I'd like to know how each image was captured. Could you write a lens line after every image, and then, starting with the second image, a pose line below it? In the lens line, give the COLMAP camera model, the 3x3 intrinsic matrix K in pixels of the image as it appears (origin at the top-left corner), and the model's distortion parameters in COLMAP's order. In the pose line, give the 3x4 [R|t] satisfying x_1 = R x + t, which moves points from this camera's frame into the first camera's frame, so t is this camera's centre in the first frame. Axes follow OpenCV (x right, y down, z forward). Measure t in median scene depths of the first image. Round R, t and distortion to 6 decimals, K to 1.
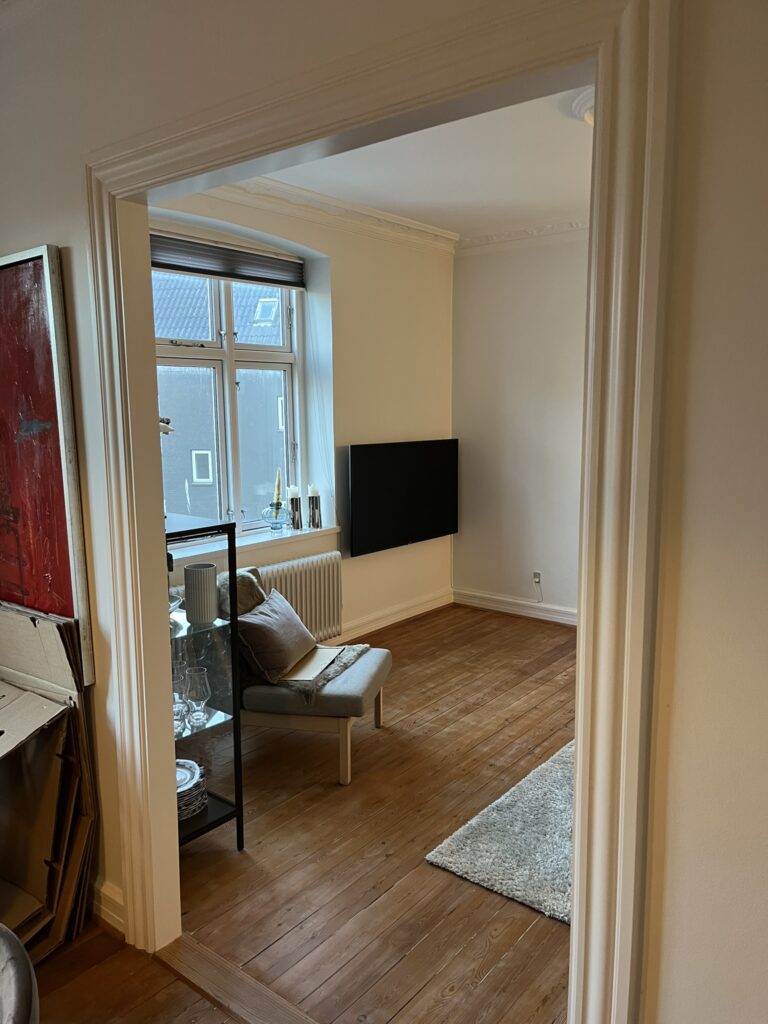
lens RADIAL K [[779.7, 0, 383.3], [0, 779.7, 513.6], [0, 0, 1]] dist [0.027320, -0.060288]
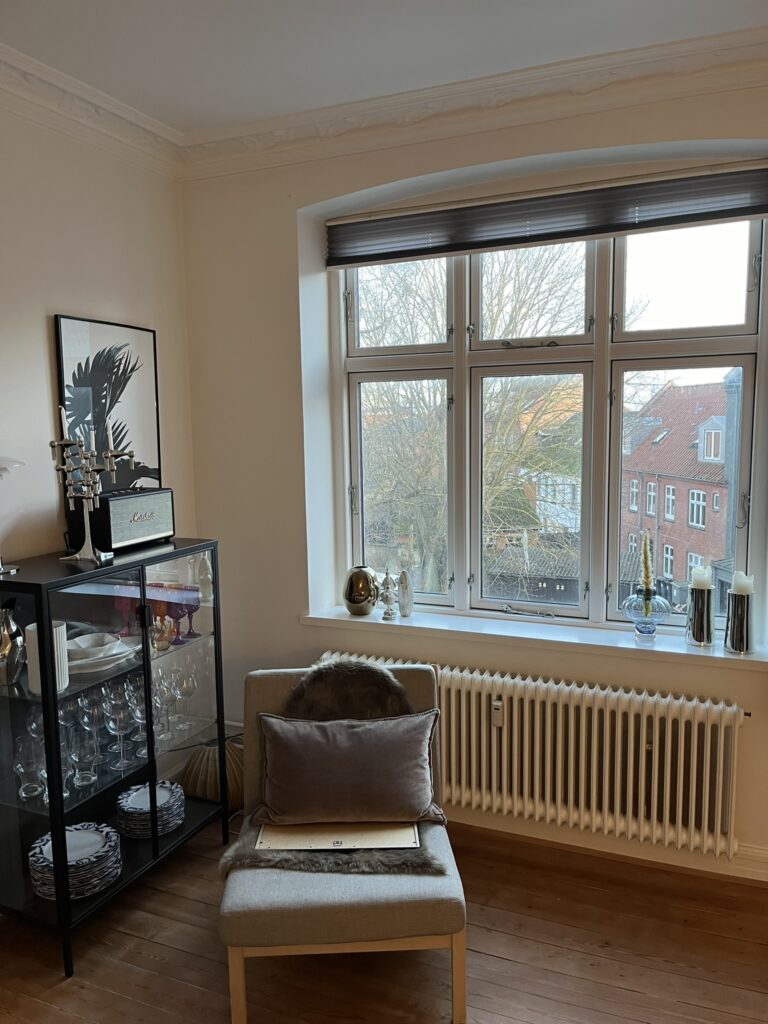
lens RADIAL K [[779.7, 0, 381.5], [0, 779.7, 513.3], [0, 0, 1]] dist [0.027320, -0.060288]
pose [[0.262002, 0.116277, -0.958037, 0.411344], [-0.119069, 0.989025, 0.087475, -0.108049], [0.957694, 0.091154, 0.272971, 0.677566]]
